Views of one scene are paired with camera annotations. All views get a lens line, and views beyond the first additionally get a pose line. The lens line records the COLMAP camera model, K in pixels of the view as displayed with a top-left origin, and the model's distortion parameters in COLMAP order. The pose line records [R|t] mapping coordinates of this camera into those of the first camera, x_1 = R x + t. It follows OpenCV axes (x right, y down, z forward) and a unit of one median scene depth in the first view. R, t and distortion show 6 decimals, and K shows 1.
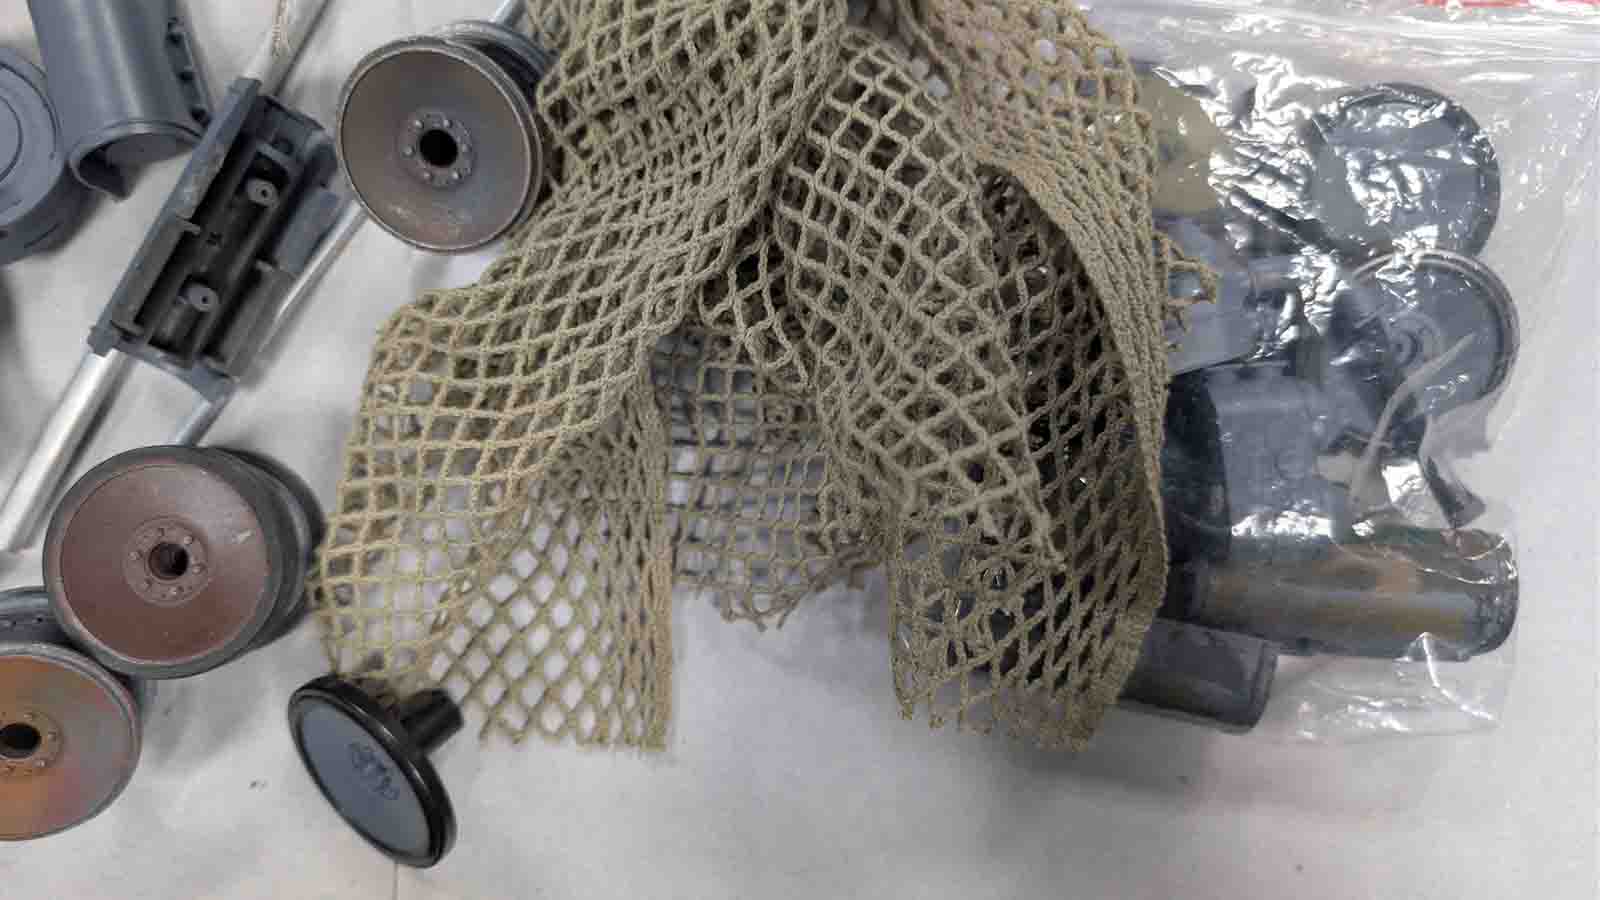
lens RADIAL K [[1104.0, 0, 791.9], [0, 1104.0, 447.1], [0, 0, 1]] dist [0.005143, -0.002883]
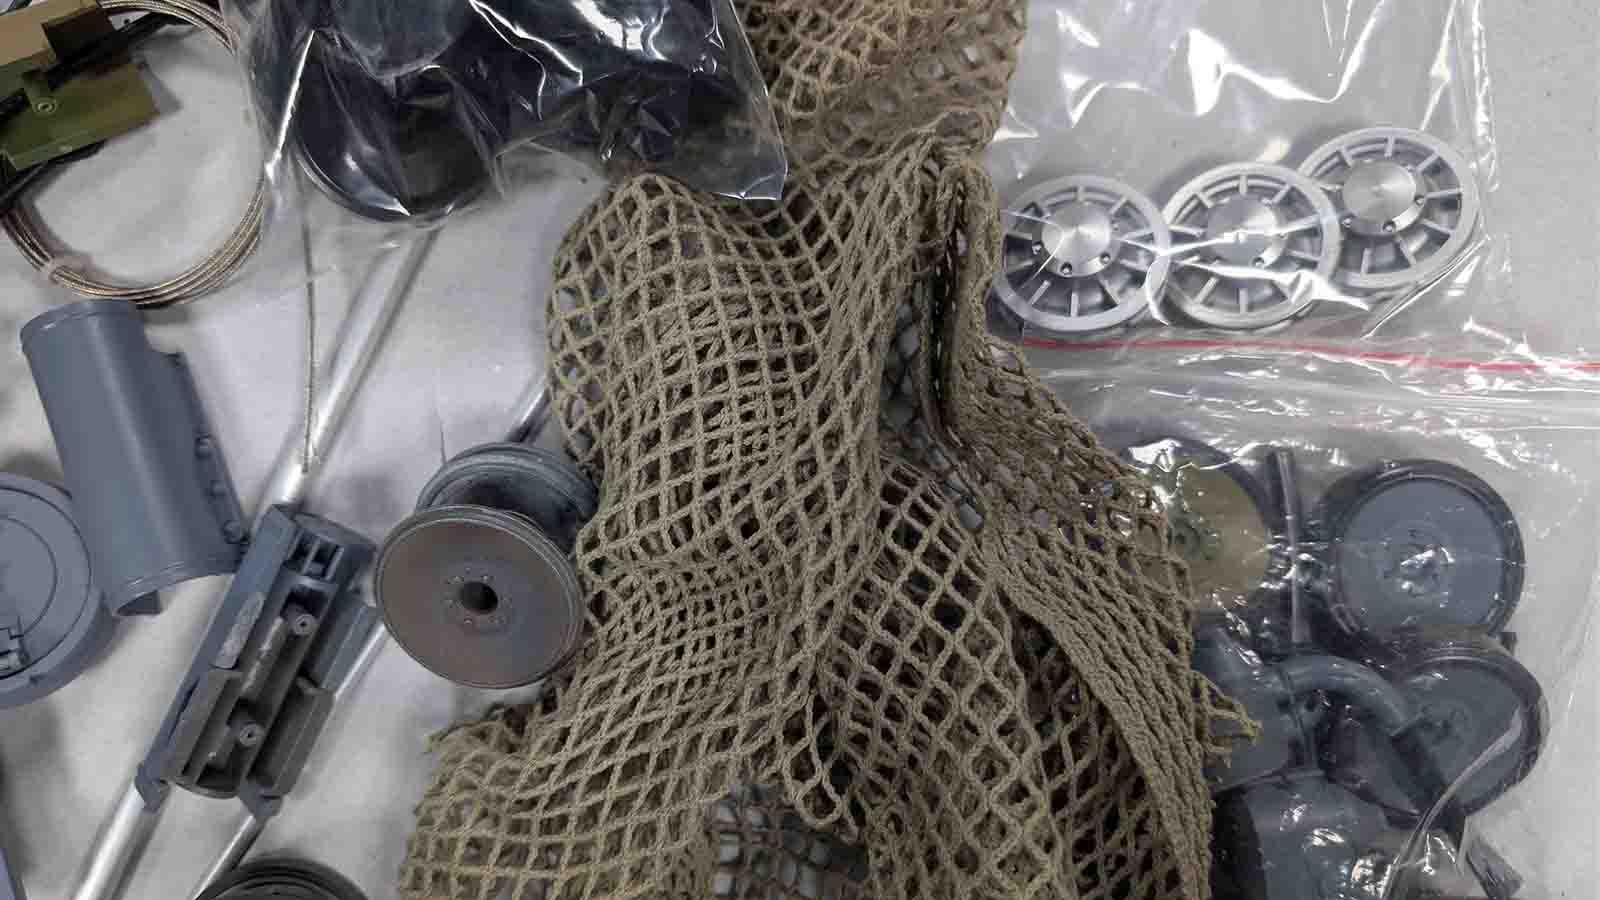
lens RADIAL K [[1104.0, 0, 808.6], [0, 1104.0, 448.7], [0, 0, 1]] dist [0.005143, -0.002883]
pose [[0.999005, -0.041623, 0.016041, -0.032597], [0.041351, 0.999001, 0.016920, -0.428684], [-0.016729, -0.016240, 0.999728, -0.008403]]
